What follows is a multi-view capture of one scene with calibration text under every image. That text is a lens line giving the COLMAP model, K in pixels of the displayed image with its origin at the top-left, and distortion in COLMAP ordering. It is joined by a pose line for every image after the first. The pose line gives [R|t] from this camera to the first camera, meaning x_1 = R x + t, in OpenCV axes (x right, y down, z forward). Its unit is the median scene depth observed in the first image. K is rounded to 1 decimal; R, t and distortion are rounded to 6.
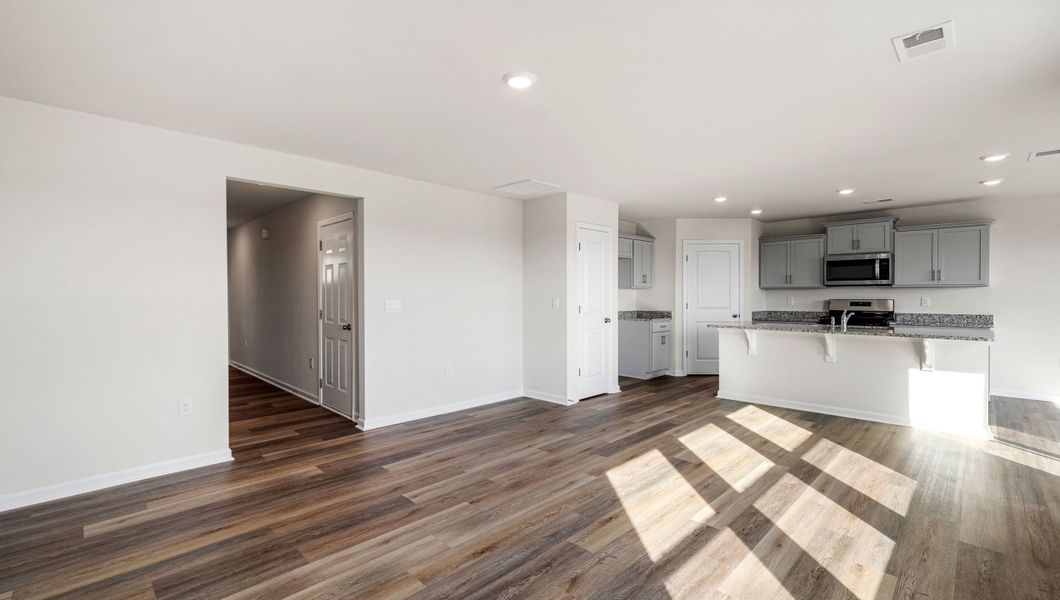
lens RADIAL K [[457.1, 0, 519.2], [0, 457.1, 300.2], [0, 0, 1]] dist [-0.002388, 0.002225]
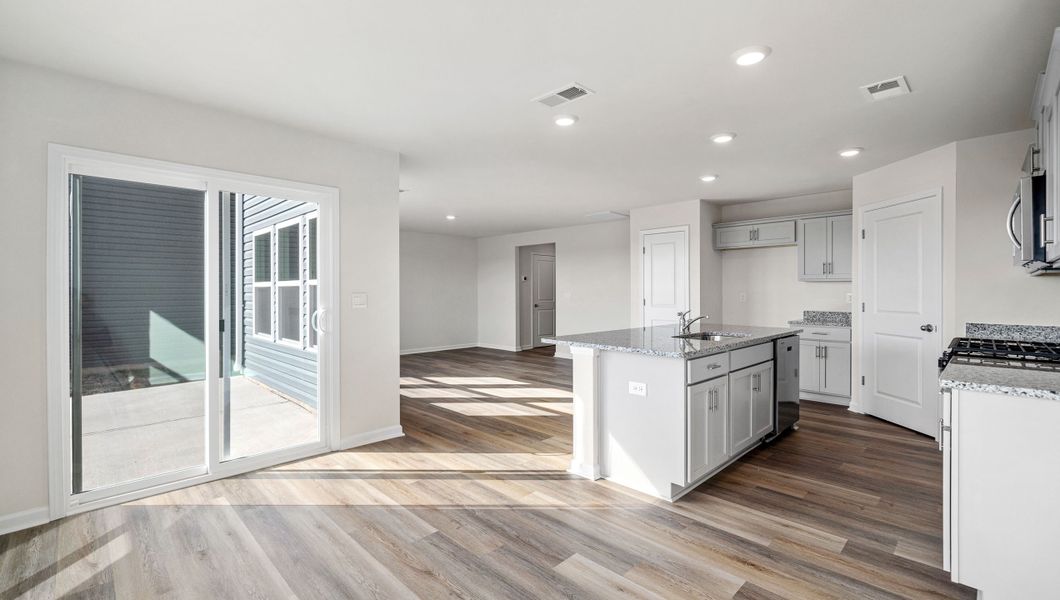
lens RADIAL K [[457.1, 0, 516.5], [0, 457.1, 292.5], [0, 0, 1]] dist [-0.002388, 0.002225]
pose [[-0.011426, 0.002822, -0.999931, 1.670000], [-0.013815, 0.999900, 0.002980, -0.005544], [0.999839, 0.013848, -0.011386, 0.837551]]
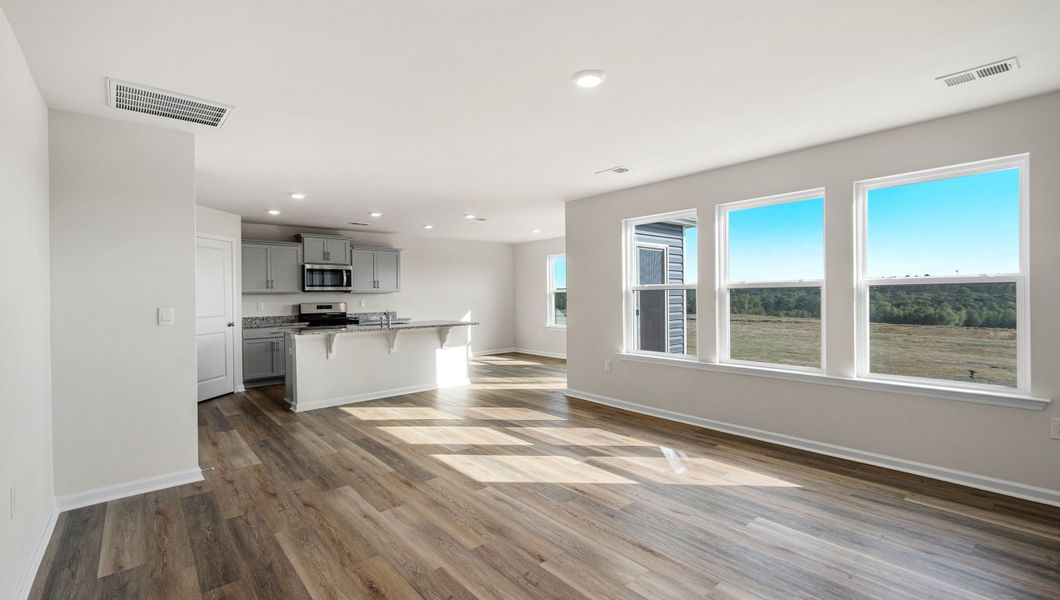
lens RADIAL K [[457.1, 0, 522.1], [0, 457.1, 297.7], [0, 0, 1]] dist [-0.002388, 0.002225]
pose [[0.075116, -0.002965, 0.997170, -0.573723], [0.024786, 0.999692, 0.001106, -0.007040], [-0.996867, 0.024632, 0.075167, 0.621094]]
